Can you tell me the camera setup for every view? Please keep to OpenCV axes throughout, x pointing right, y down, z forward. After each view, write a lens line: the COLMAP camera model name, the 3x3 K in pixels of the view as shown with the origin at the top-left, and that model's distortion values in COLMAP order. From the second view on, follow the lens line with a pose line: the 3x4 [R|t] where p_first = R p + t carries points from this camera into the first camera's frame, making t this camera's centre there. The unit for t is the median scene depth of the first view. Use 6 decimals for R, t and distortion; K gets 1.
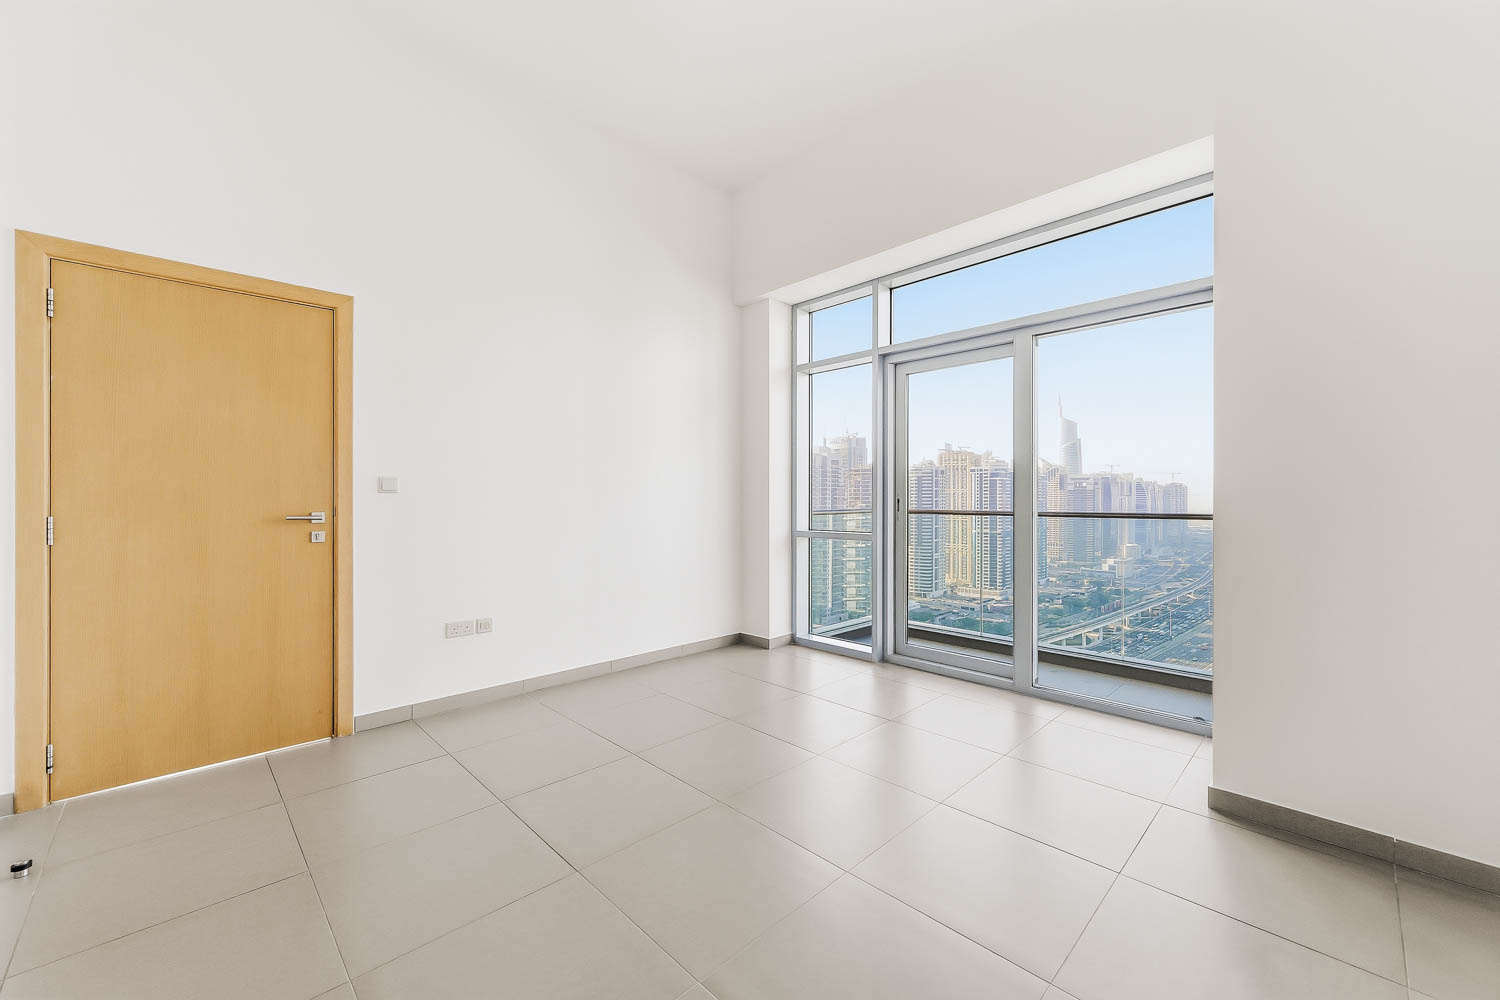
lens RADIAL K [[604.8, 0, 733.1], [0, 604.8, 499.7], [0, 0, 1]] dist [0.001229, 0.000074]
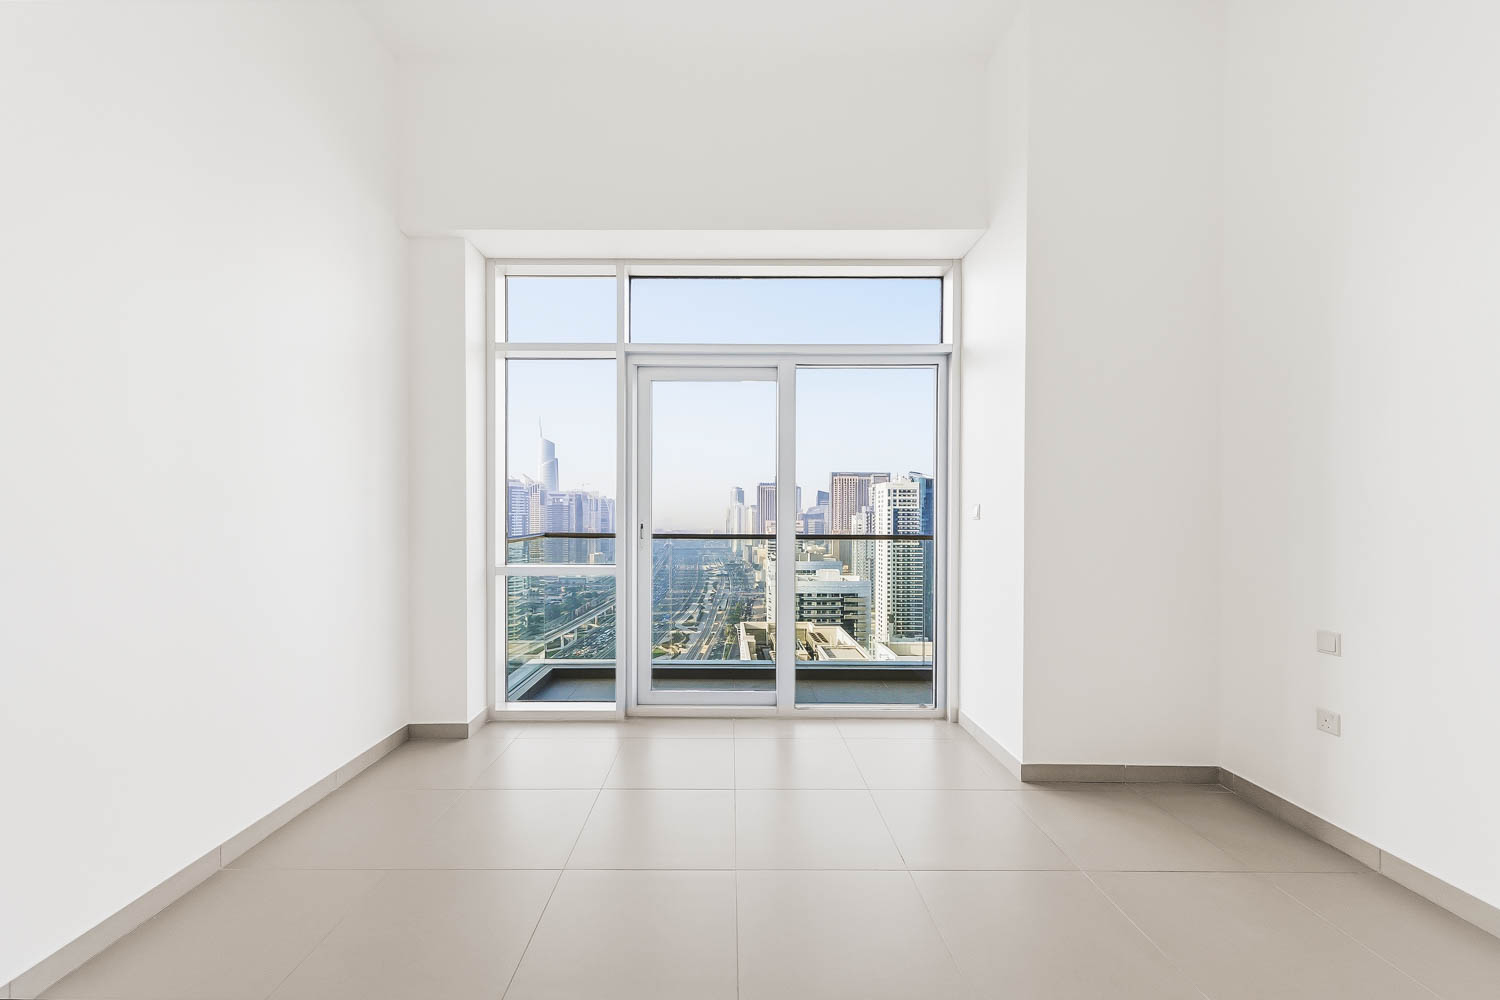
lens RADIAL K [[608.1, 0, 745.7], [0, 608.1, 520.6], [0, 0, 1]] dist [0.000689, 0.000018]
pose [[0.677968, -0.004505, 0.735077, -0.230500], [-0.003440, 0.999951, 0.009301, -0.013813], [-0.735083, -0.008834, 0.677920, 0.271094]]
